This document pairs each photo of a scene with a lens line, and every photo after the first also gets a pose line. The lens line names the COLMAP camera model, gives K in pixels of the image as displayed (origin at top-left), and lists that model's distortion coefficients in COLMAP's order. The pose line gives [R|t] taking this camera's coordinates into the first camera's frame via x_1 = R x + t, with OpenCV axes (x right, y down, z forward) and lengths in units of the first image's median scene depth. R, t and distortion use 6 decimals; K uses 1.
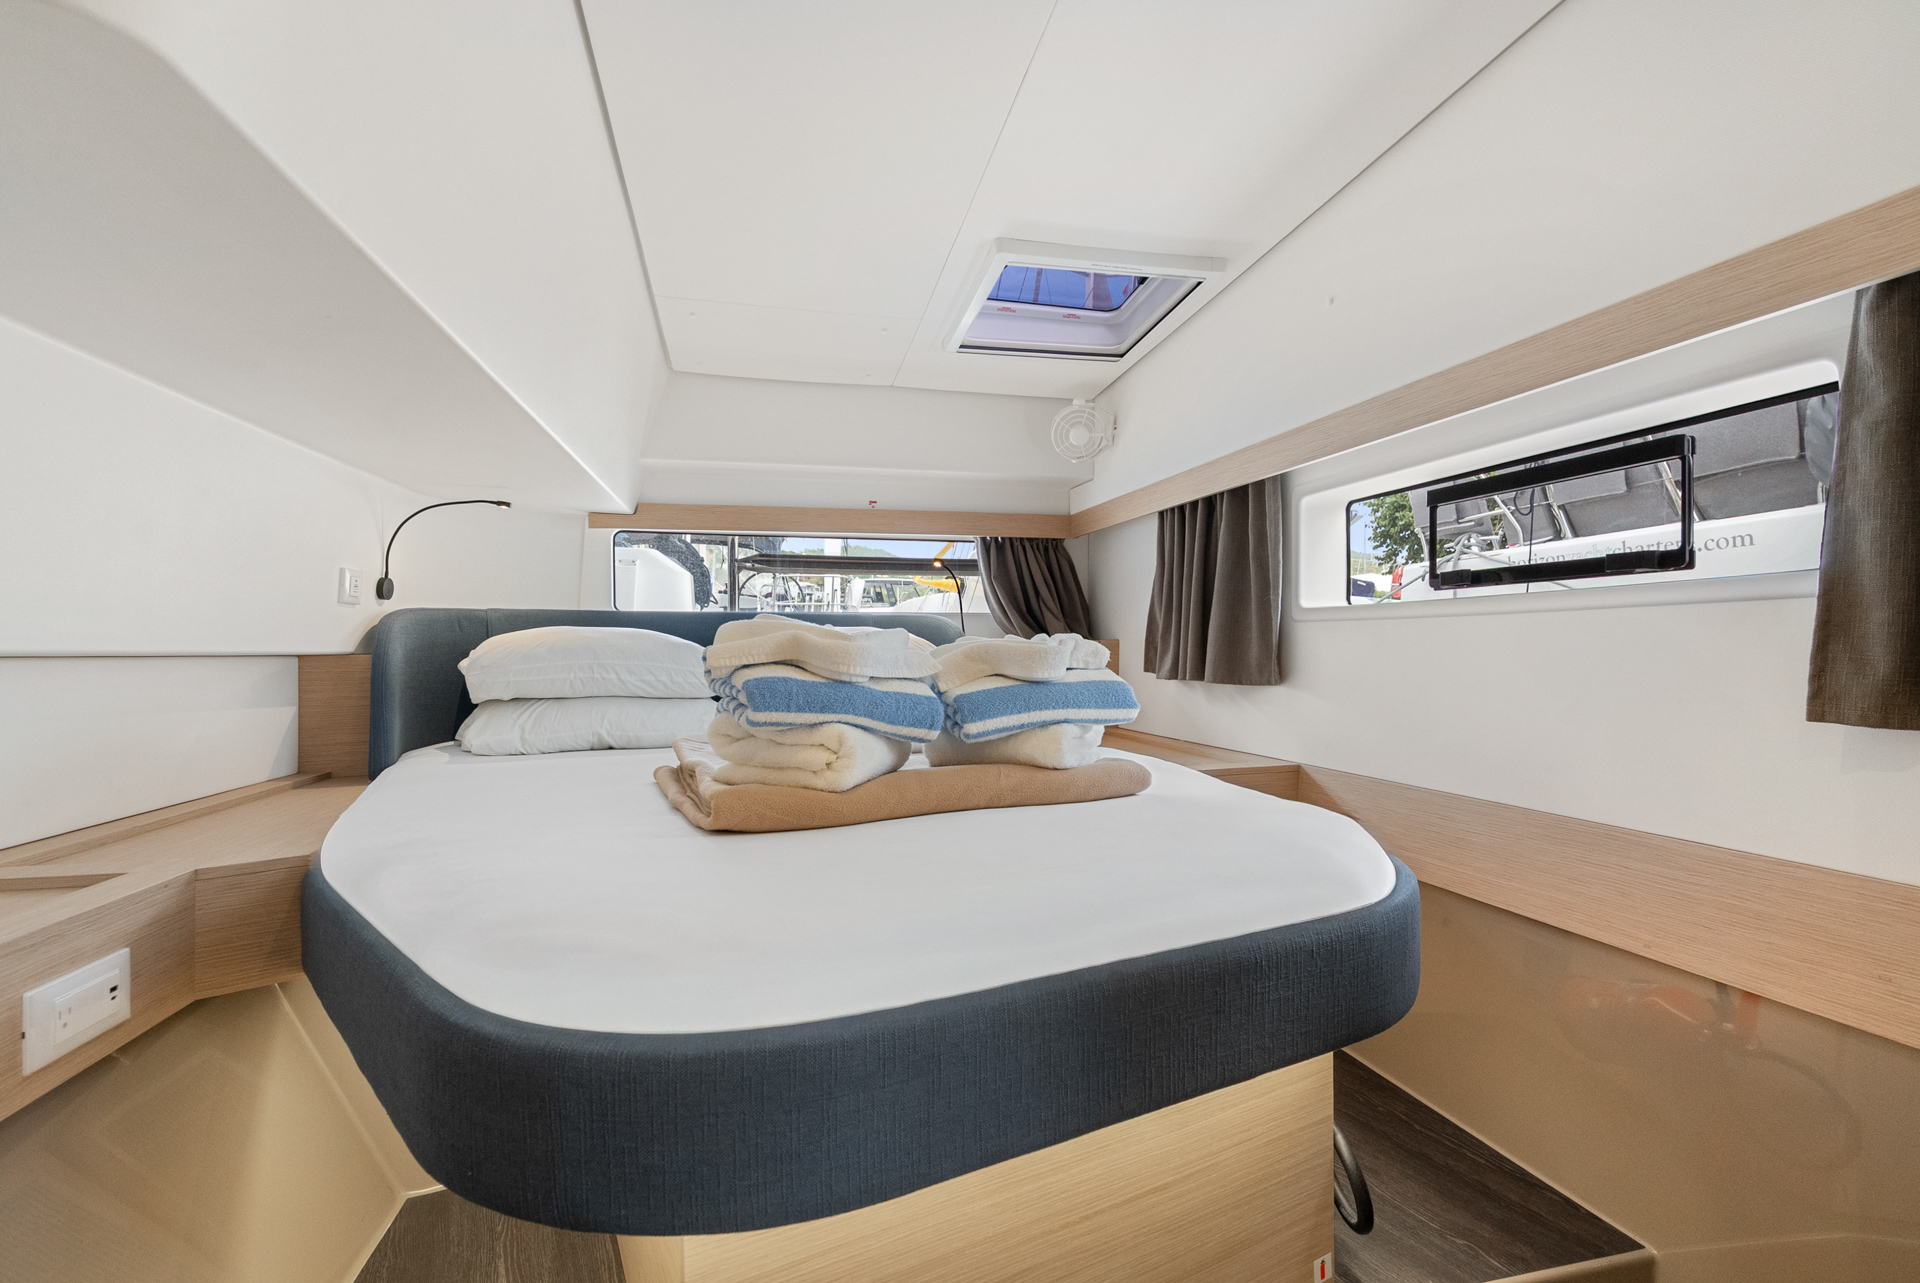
lens RADIAL K [[849.9, 0, 959.4], [0, 849.9, 643.9], [0, 0, 1]] dist [-0.001864, -0.000128]
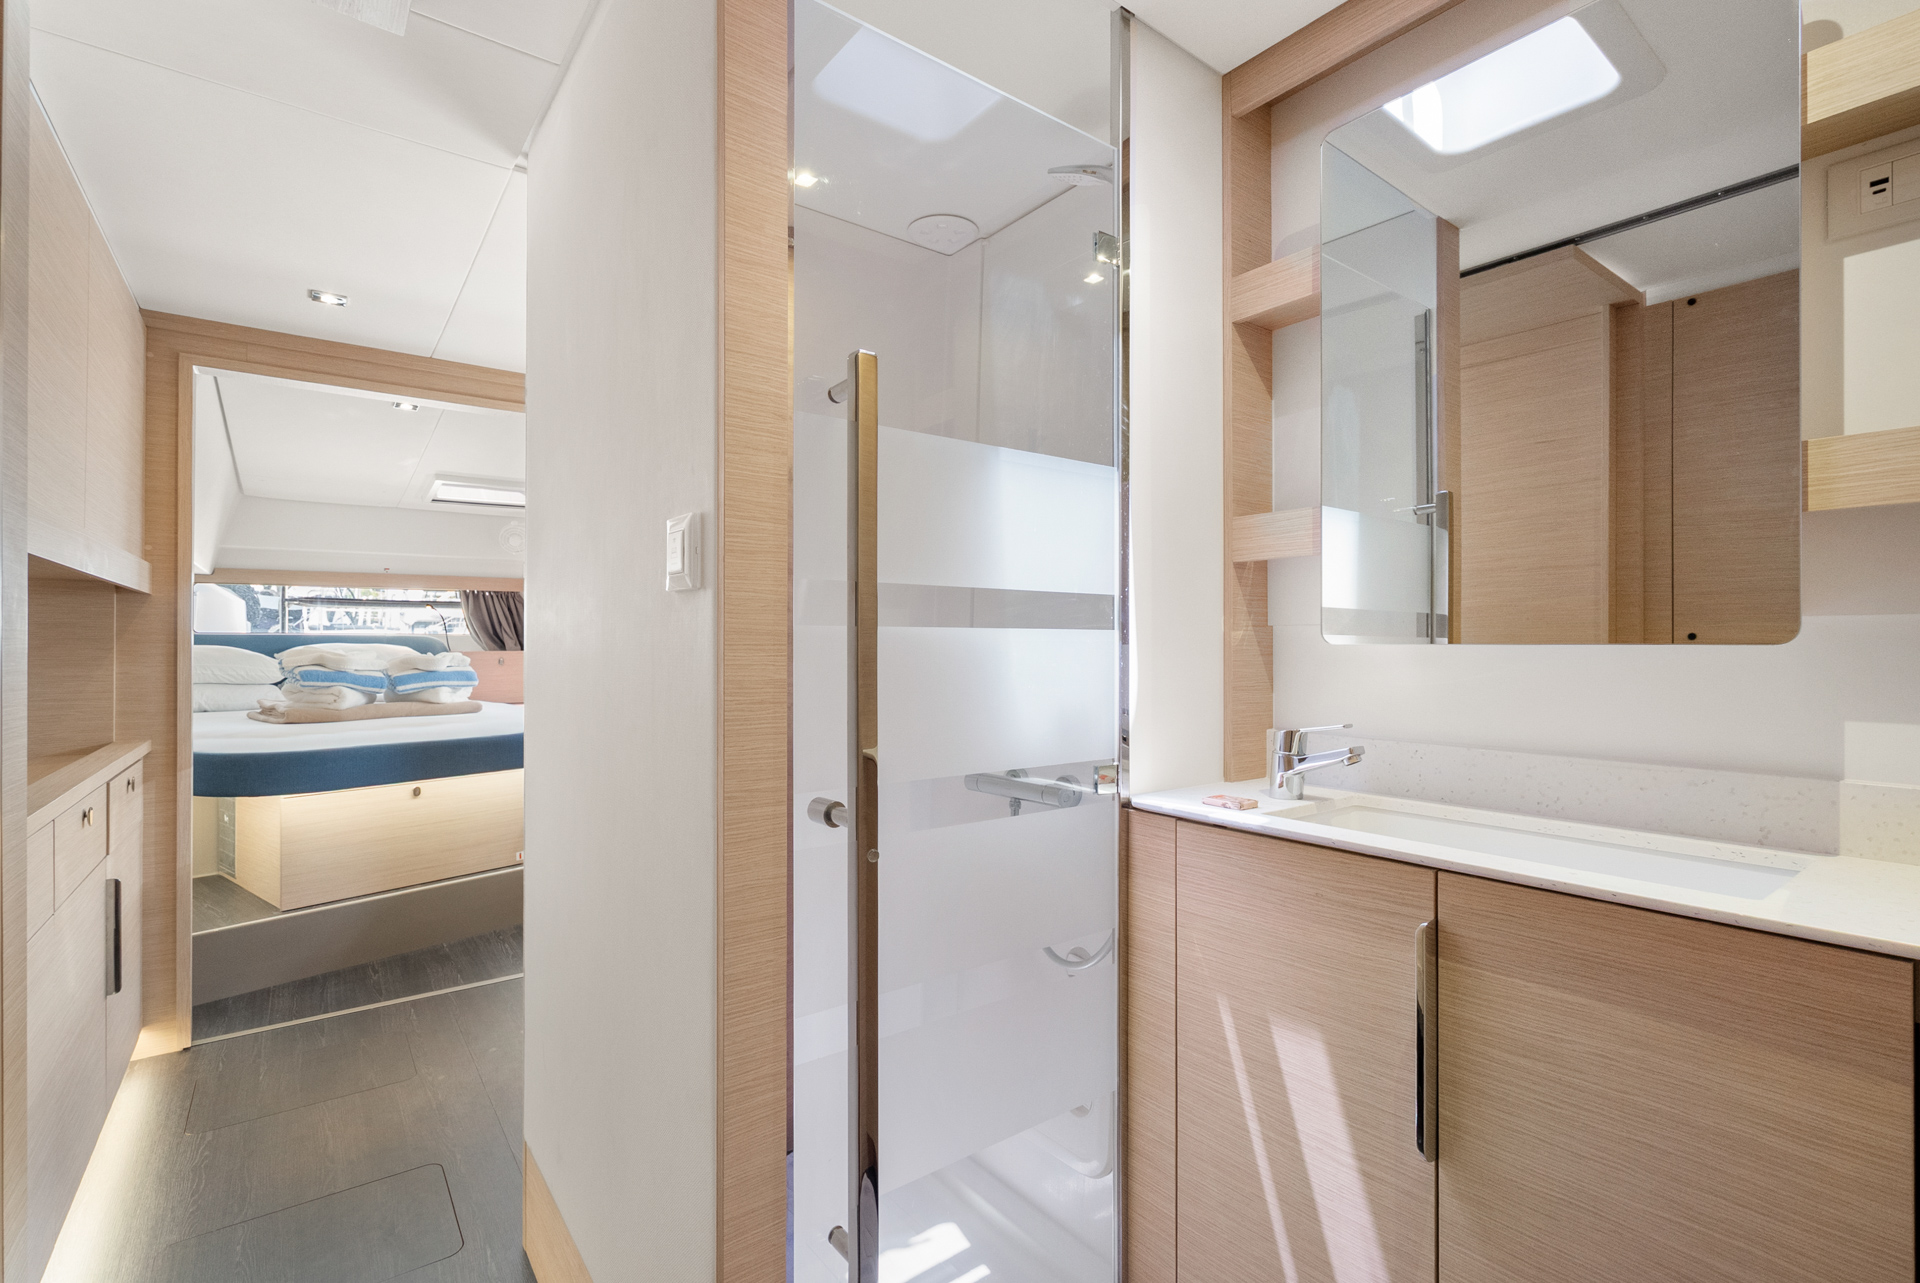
lens RADIAL K [[849.9, 0, 960.5], [0, 849.9, 645.1], [0, 0, 1]] dist [-0.001864, -0.000128]
pose [[0.908583, 0.004633, 0.417679, 0.493825], [-0.005930, 0.999981, 0.001807, -0.053293], [-0.417662, -0.004119, 0.908593, -2.164896]]
